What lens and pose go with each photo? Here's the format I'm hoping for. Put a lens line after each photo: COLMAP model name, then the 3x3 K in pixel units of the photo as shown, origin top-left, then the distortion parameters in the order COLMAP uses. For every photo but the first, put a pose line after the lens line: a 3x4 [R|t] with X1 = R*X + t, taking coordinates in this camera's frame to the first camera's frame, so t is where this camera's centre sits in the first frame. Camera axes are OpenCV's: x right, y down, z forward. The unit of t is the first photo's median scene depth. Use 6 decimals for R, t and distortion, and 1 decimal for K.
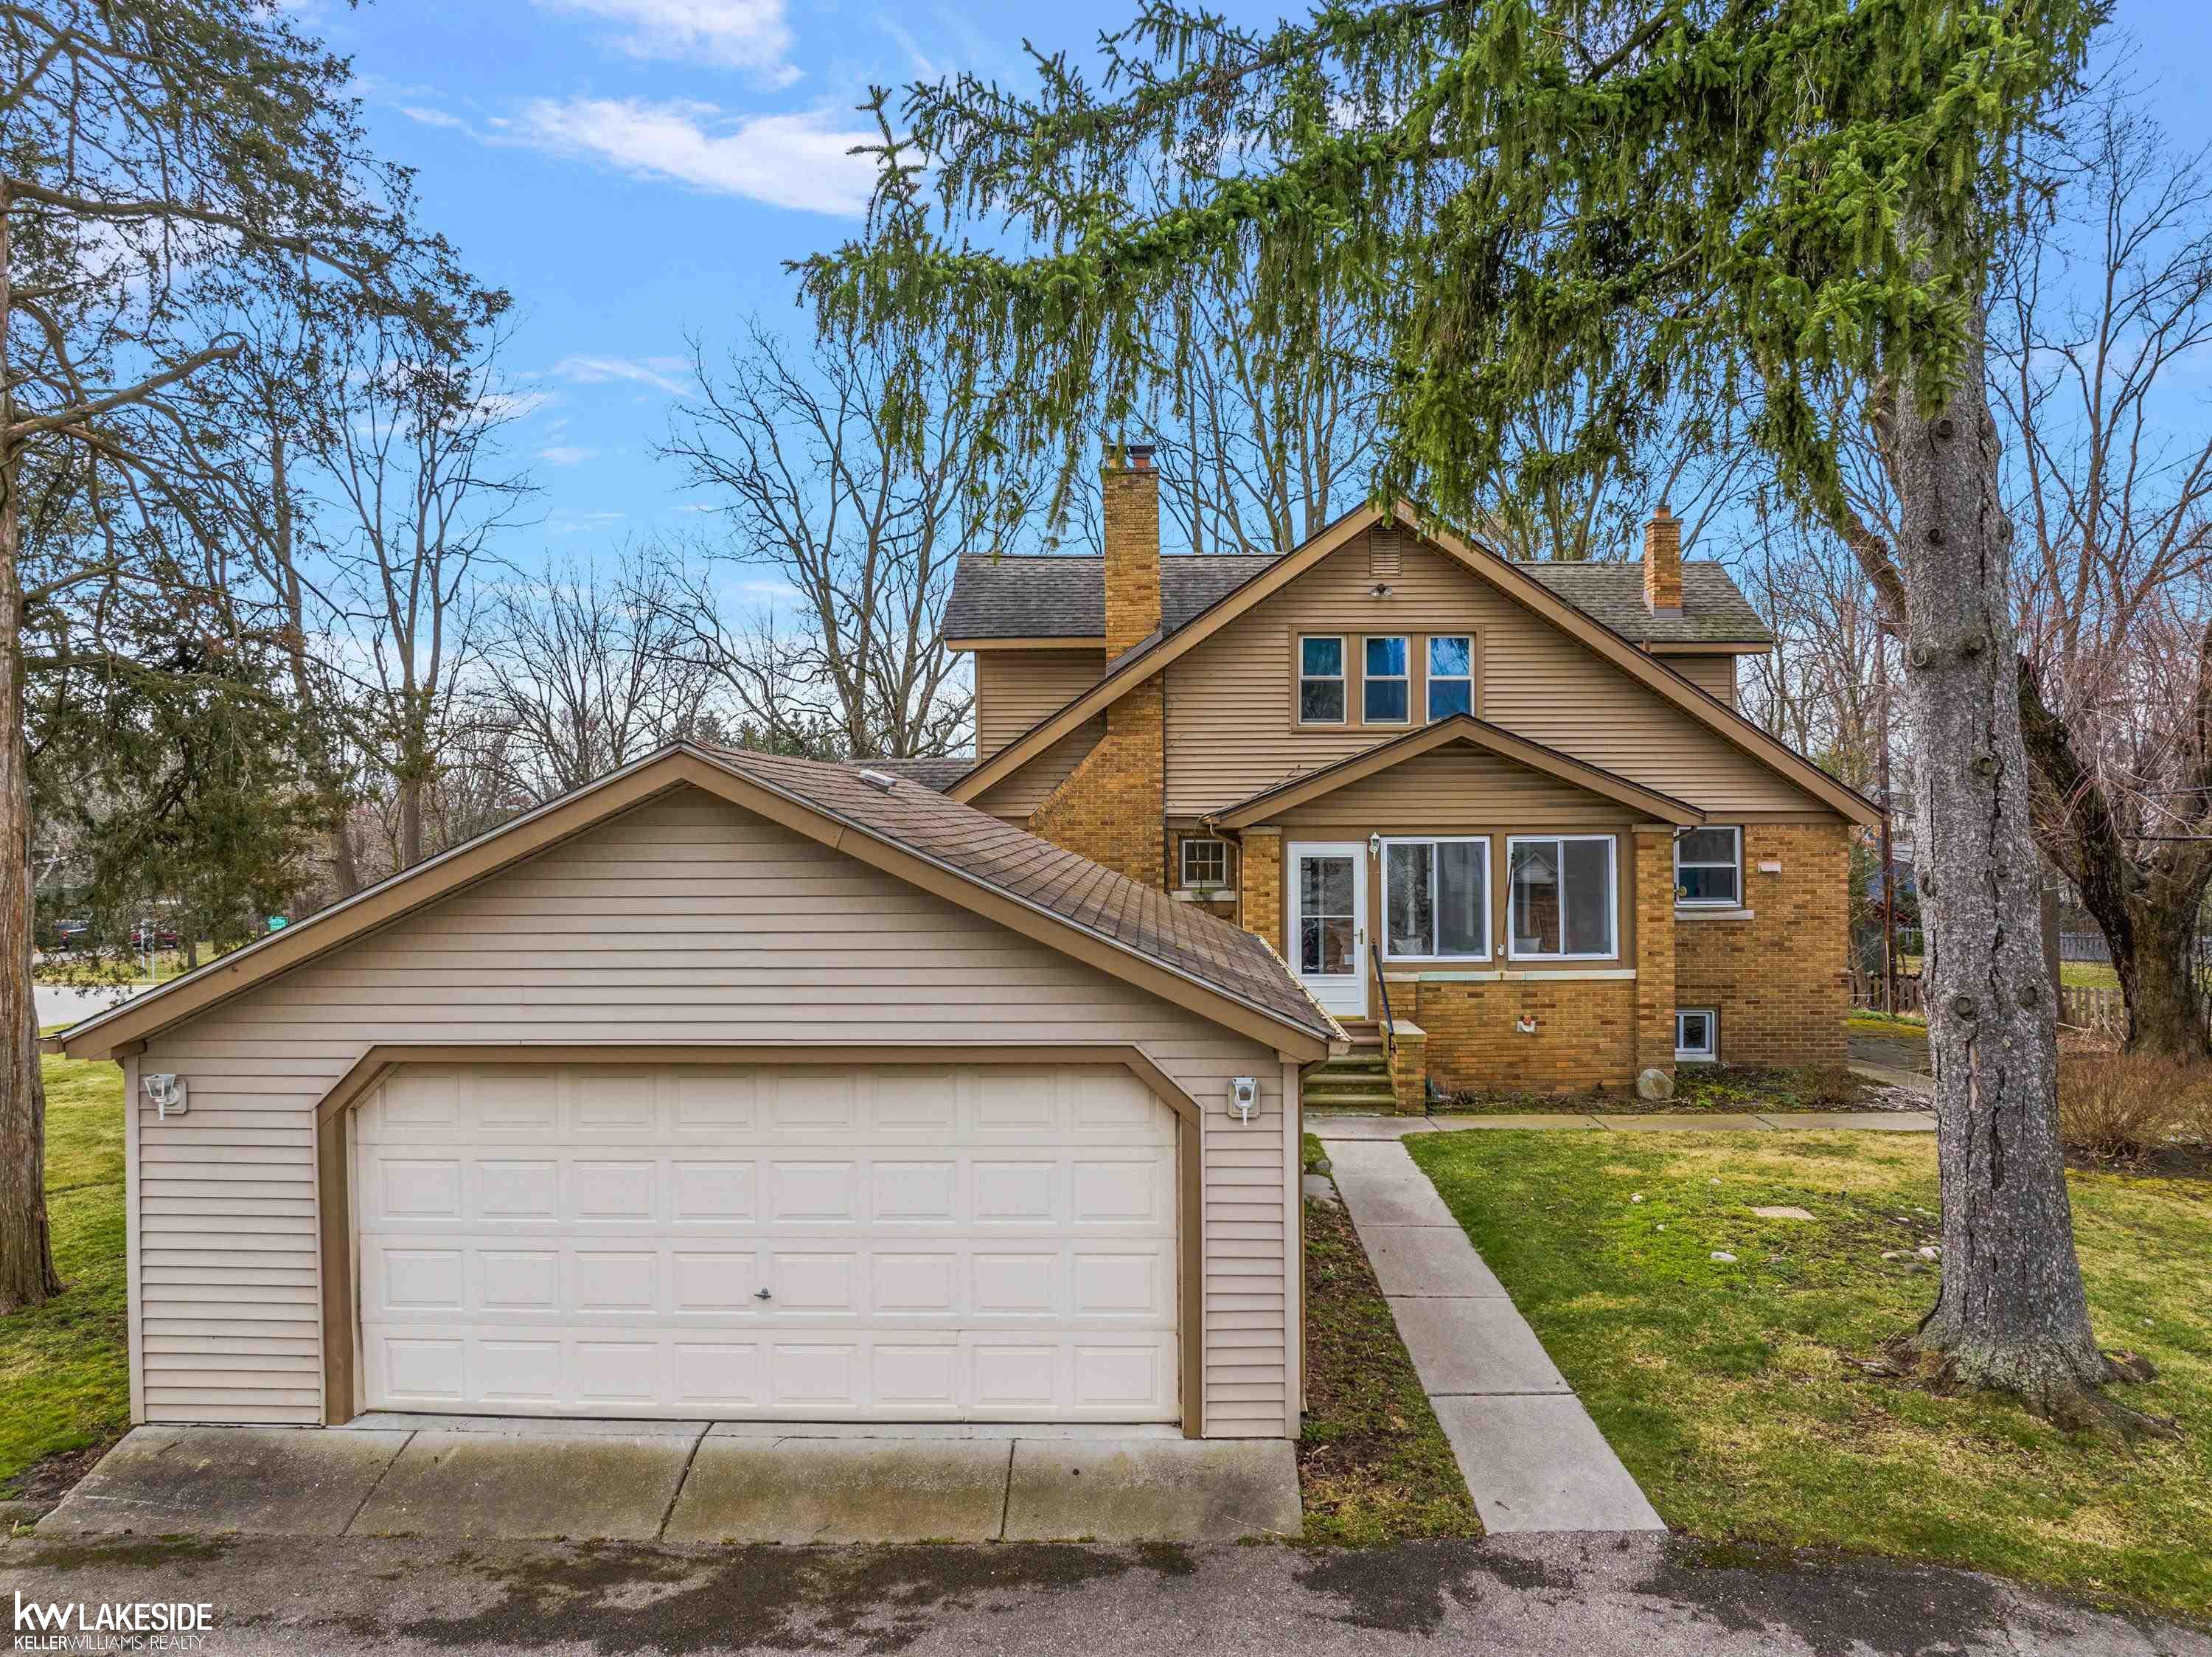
lens RADIAL K [[1604.3, 0, 1093.6], [0, 1604.3, 823.7], [0, 0, 1]] dist [-0.046170, 0.013890]
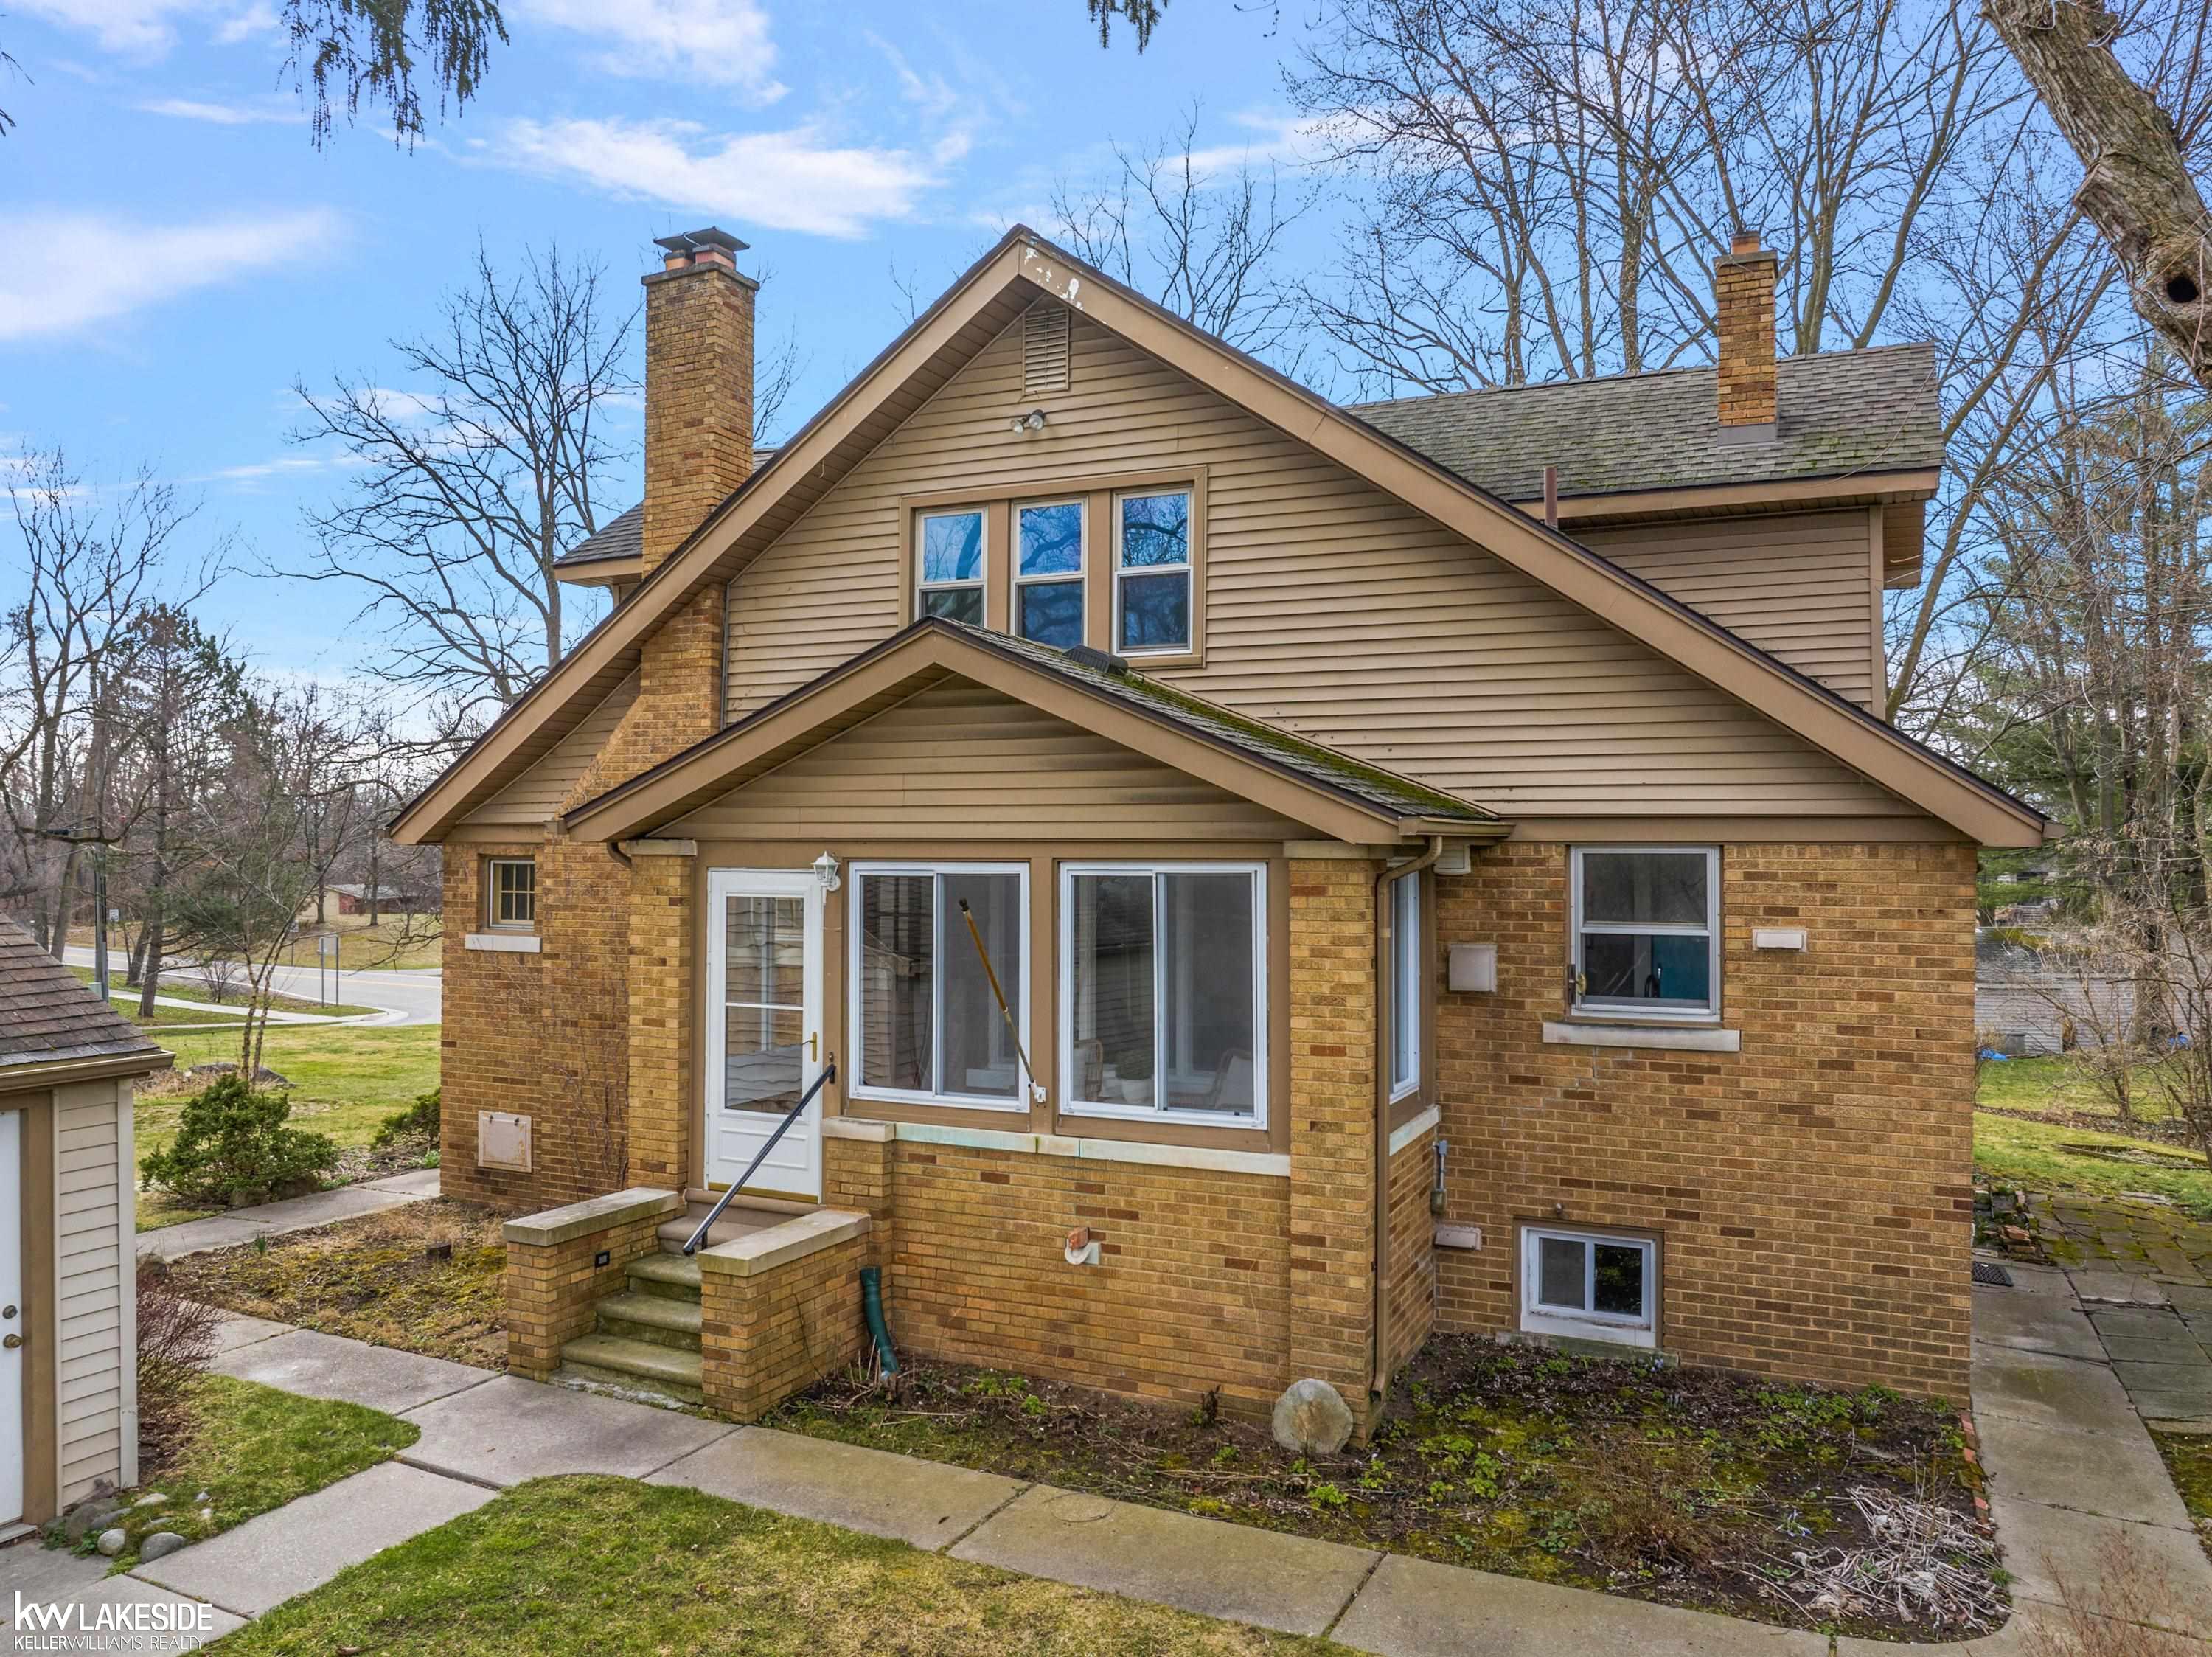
lens RADIAL K [[1604.3, 0, 1112.8], [0, 1604.3, 832.1], [0, 0, 1]] dist [-0.046170, 0.013890]
pose [[0.906970, 0.003952, -0.421176, 0.482942], [-0.005868, 0.999977, -0.003254, -0.000221], [0.421154, 0.005422, 0.906973, 0.555615]]
